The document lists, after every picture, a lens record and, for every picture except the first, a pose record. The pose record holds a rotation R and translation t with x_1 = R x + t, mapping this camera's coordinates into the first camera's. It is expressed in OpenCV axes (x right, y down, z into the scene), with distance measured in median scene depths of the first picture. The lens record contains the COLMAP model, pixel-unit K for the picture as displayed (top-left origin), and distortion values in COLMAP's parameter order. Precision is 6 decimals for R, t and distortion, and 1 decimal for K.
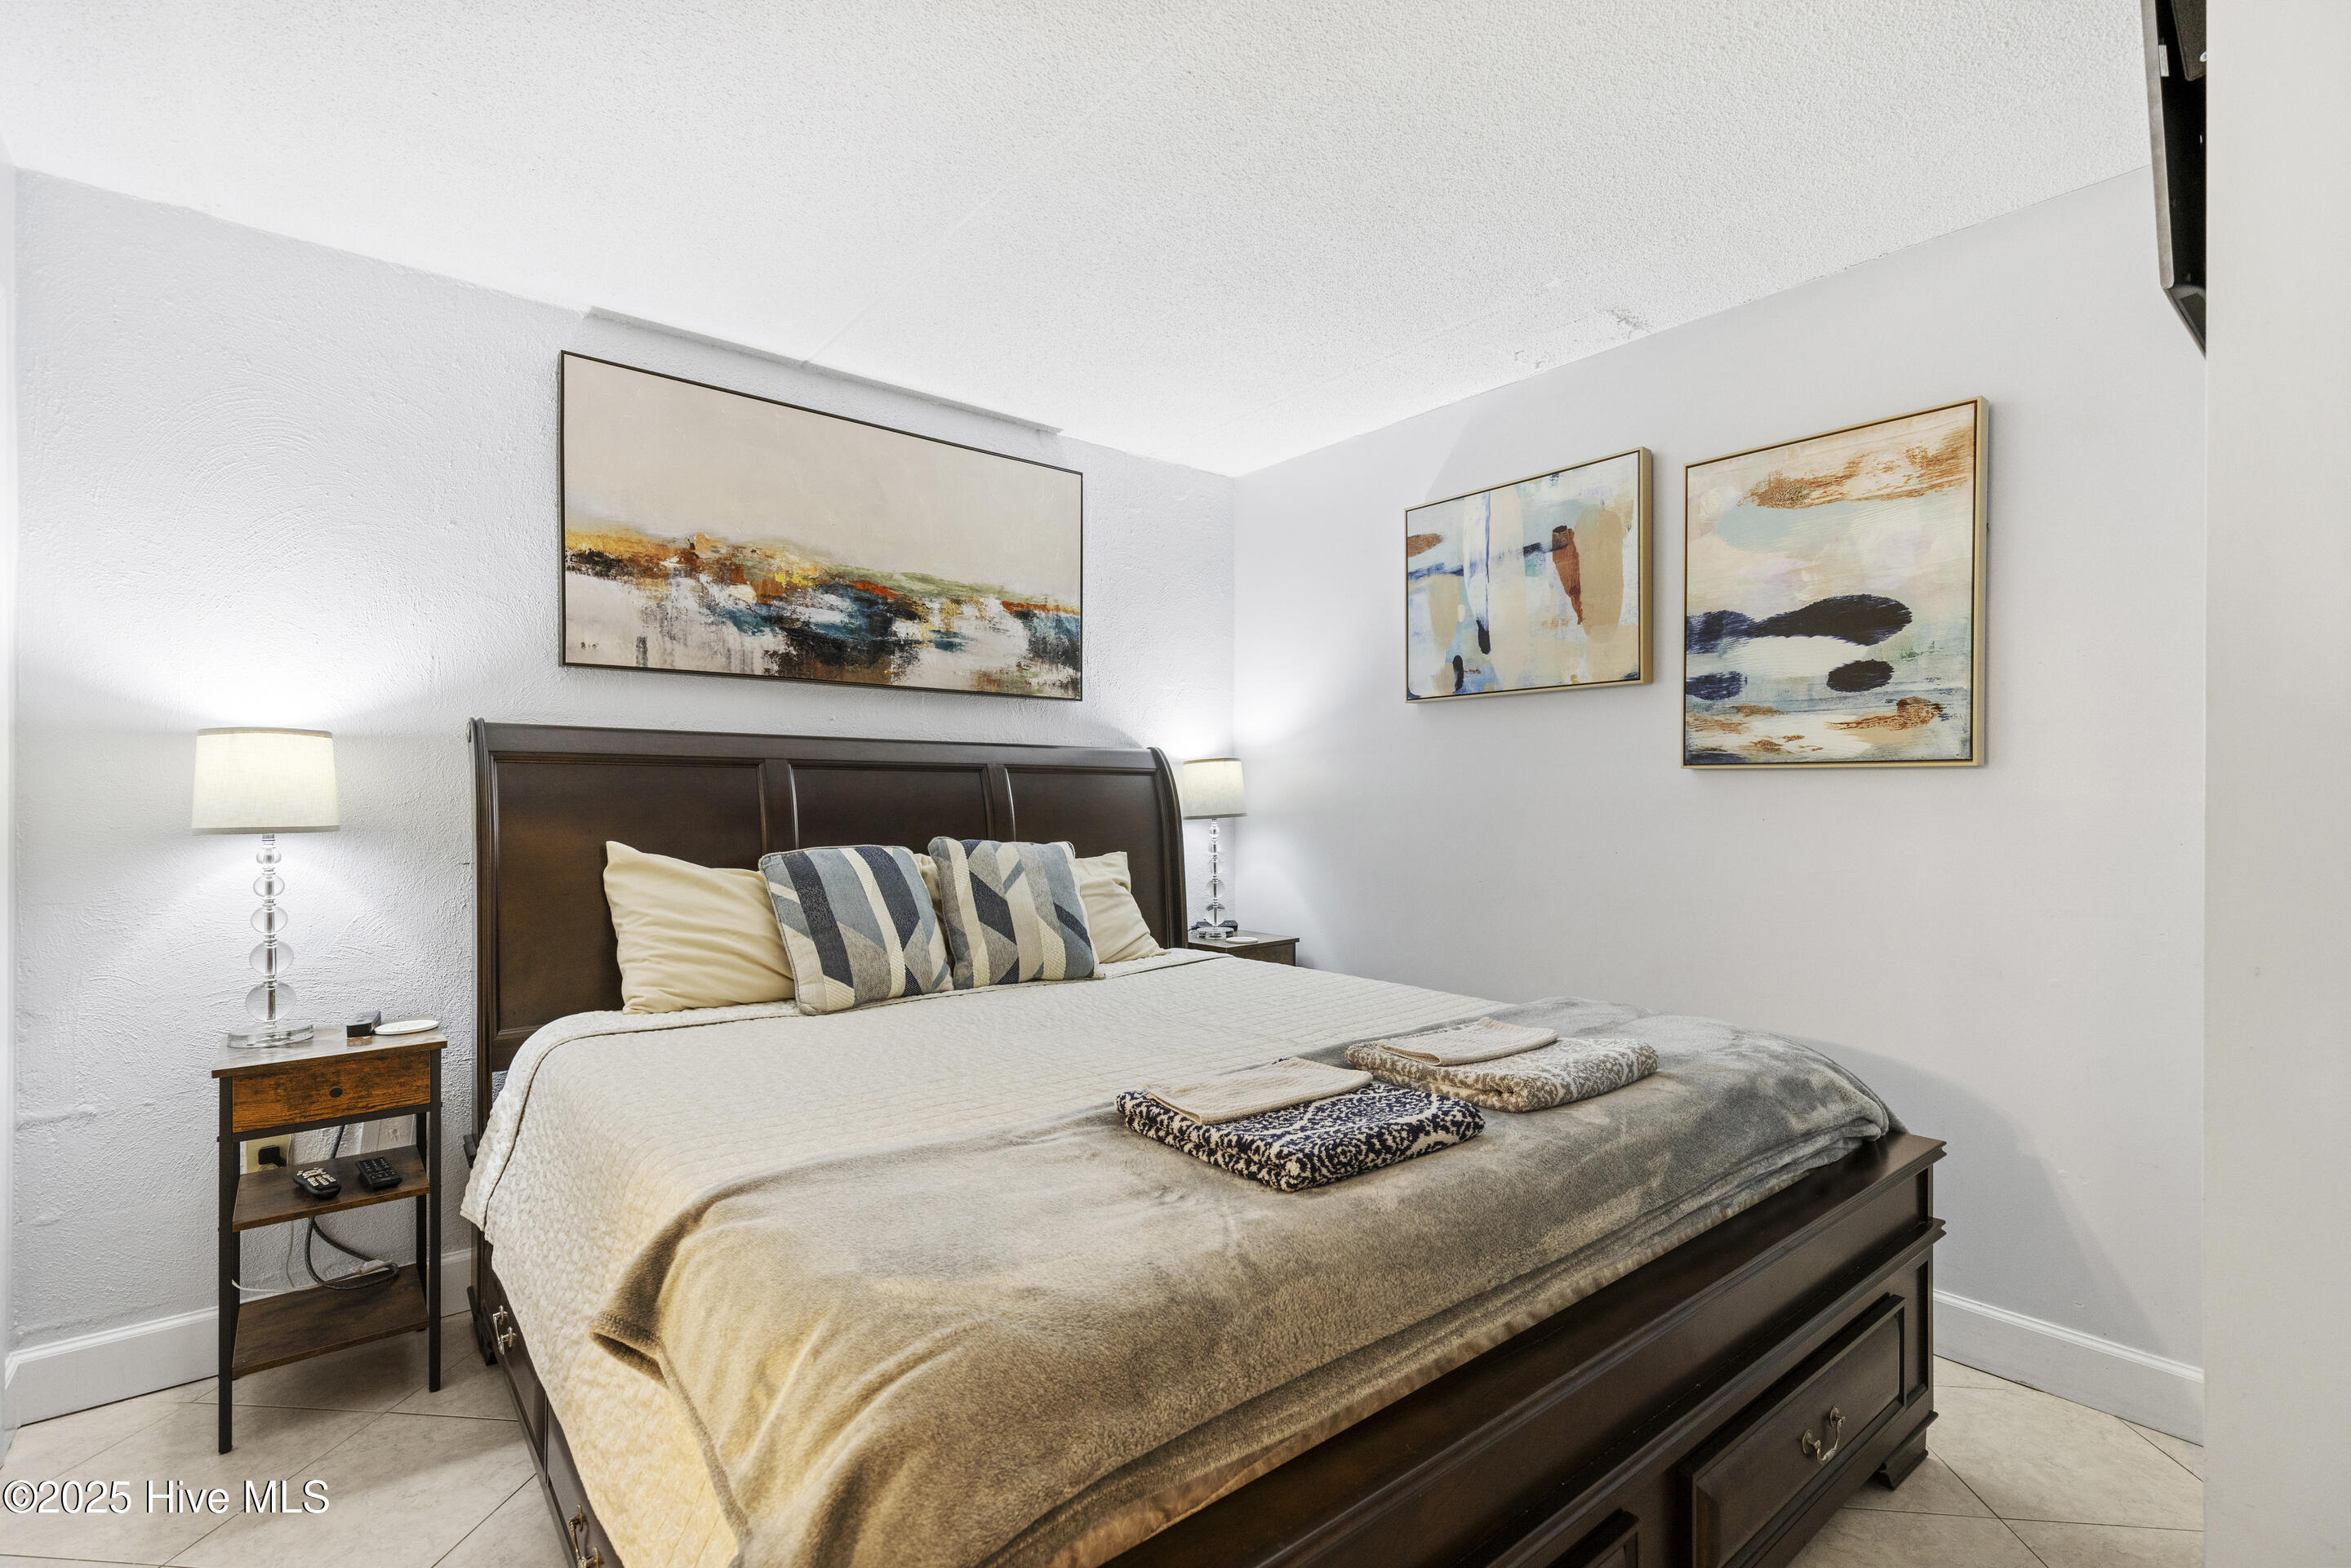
lens RADIAL K [[1084.7, 0, 1153.2], [0, 1084.7, 796.0], [0, 0, 1]] dist [0.007917, -0.003141]
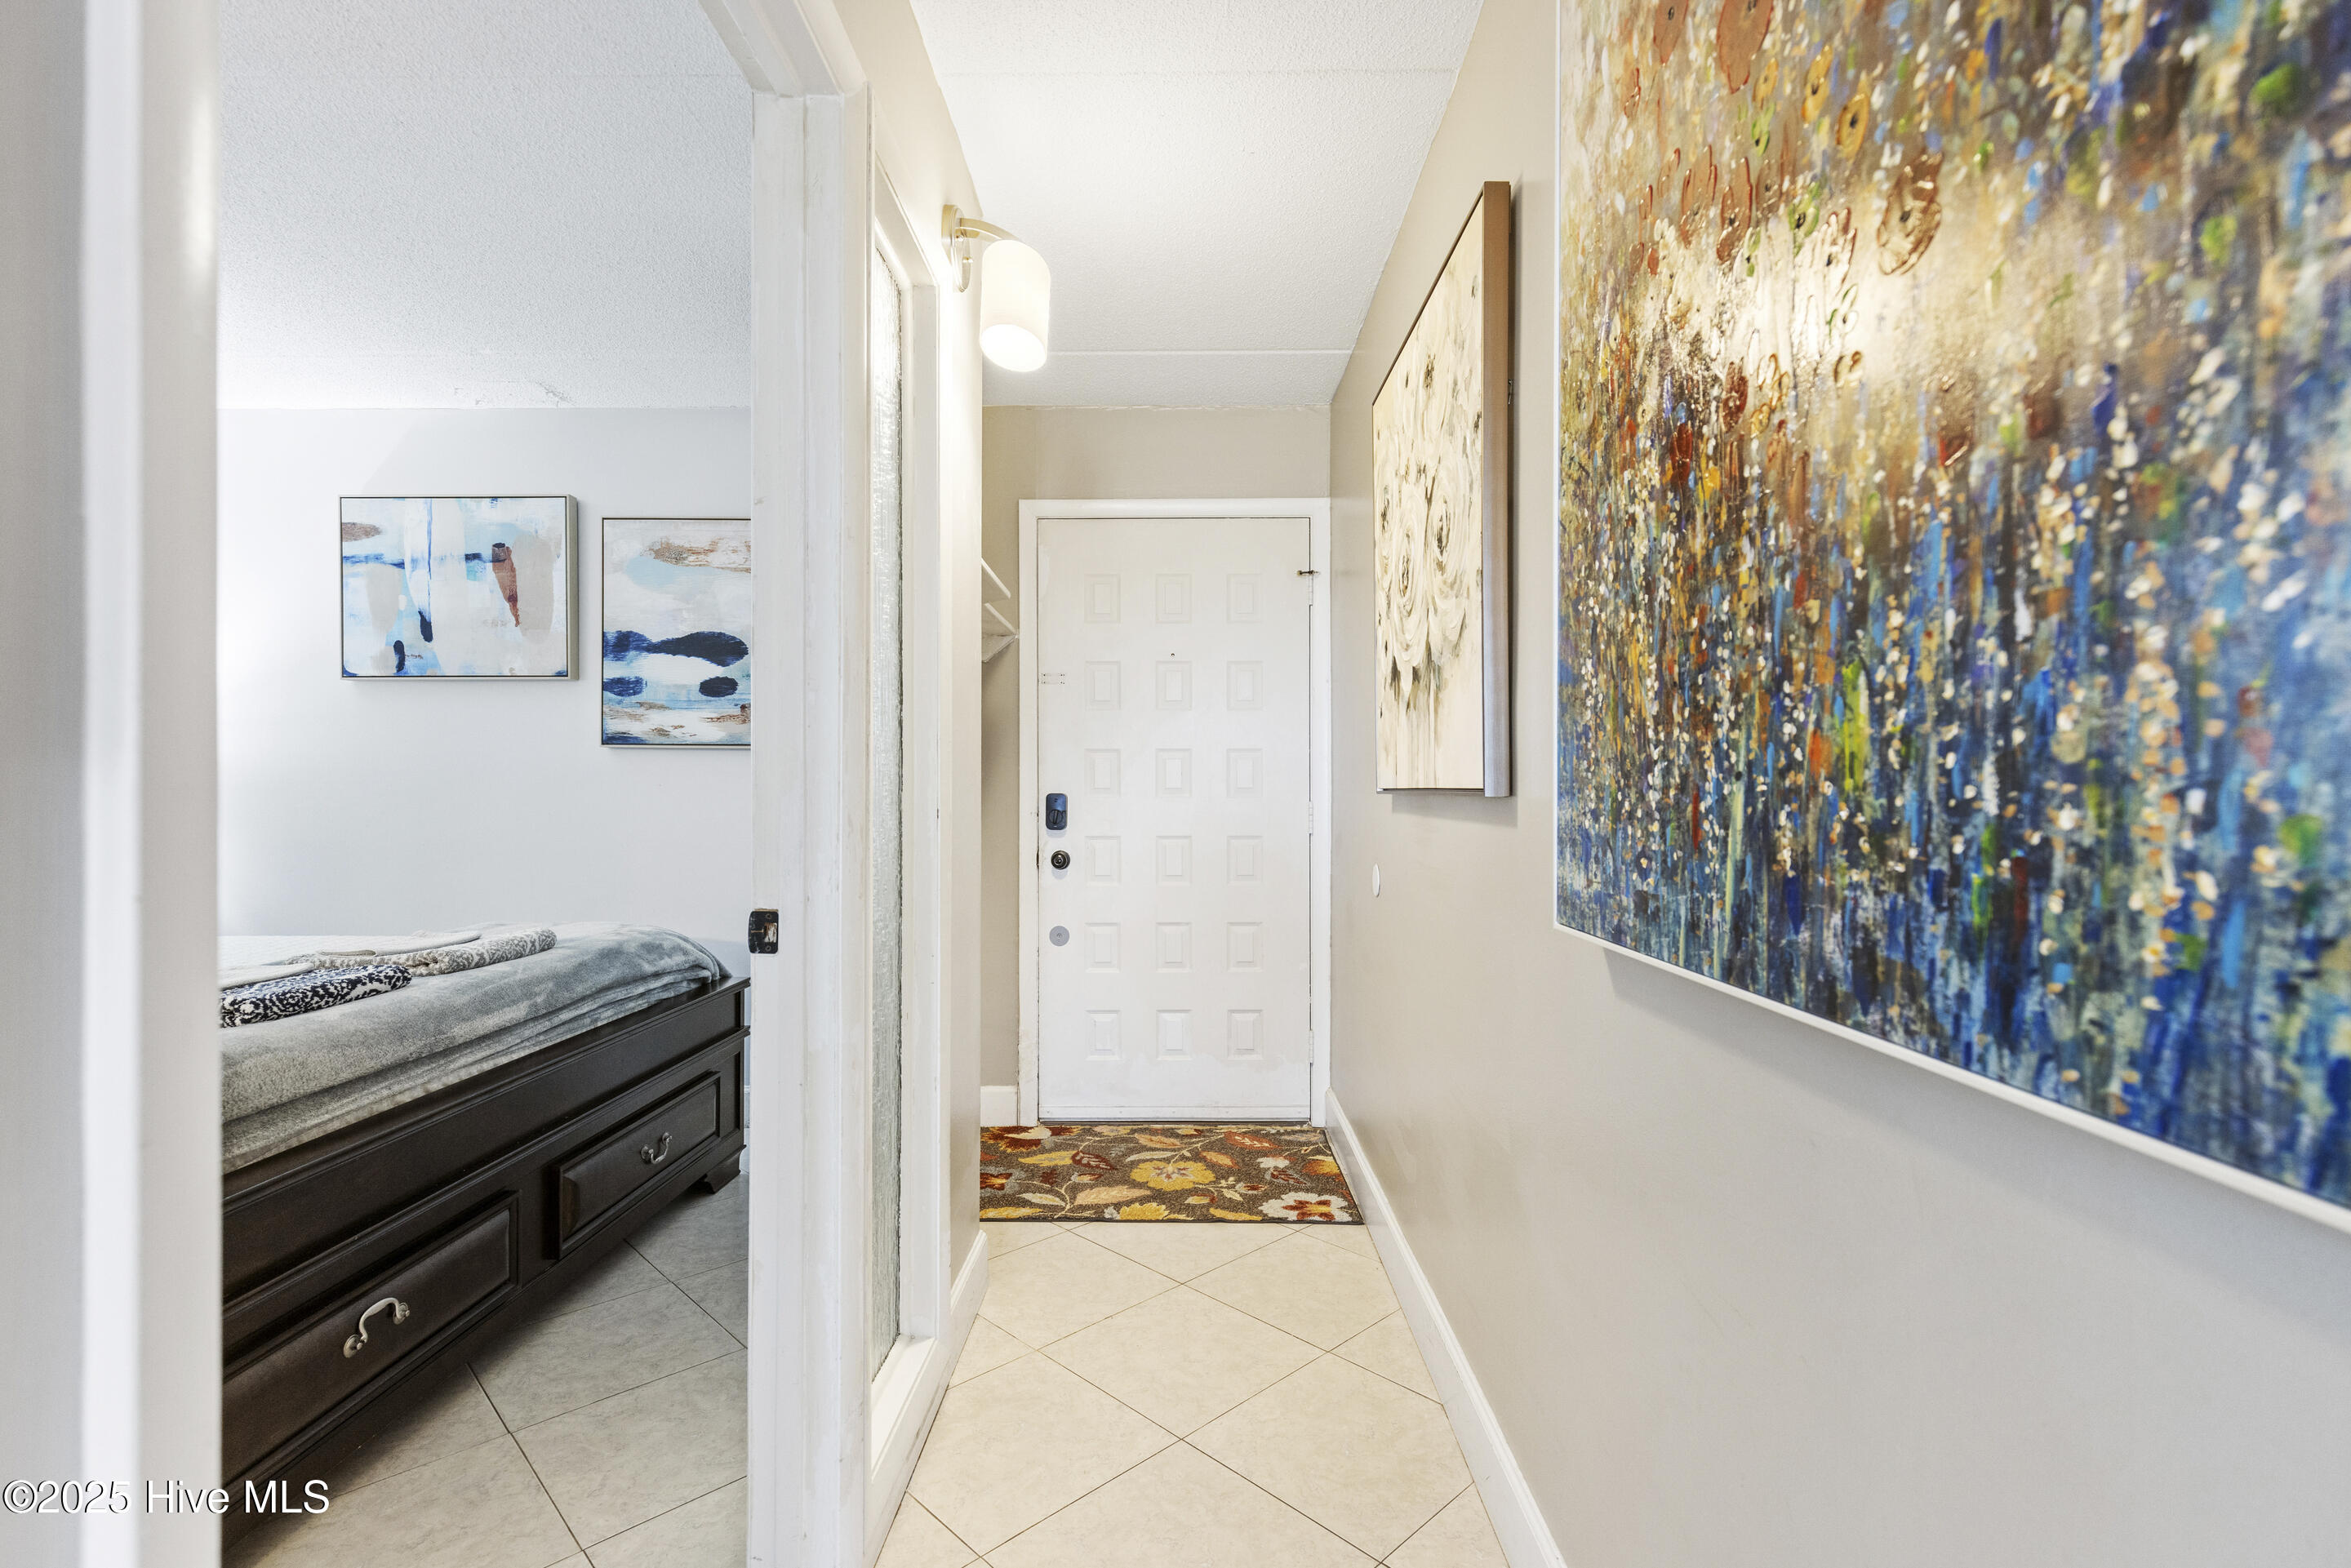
lens RADIAL K [[1084.7, 0, 1184.9], [0, 1084.7, 796.2], [0, 0, 1]] dist [0.007917, -0.003141]
pose [[0.628936, -0.003792, 0.777447, -0.086441], [-0.000319, 0.999987, 0.005135, 0.025780], [-0.777457, -0.003478, 0.628927, -0.354014]]
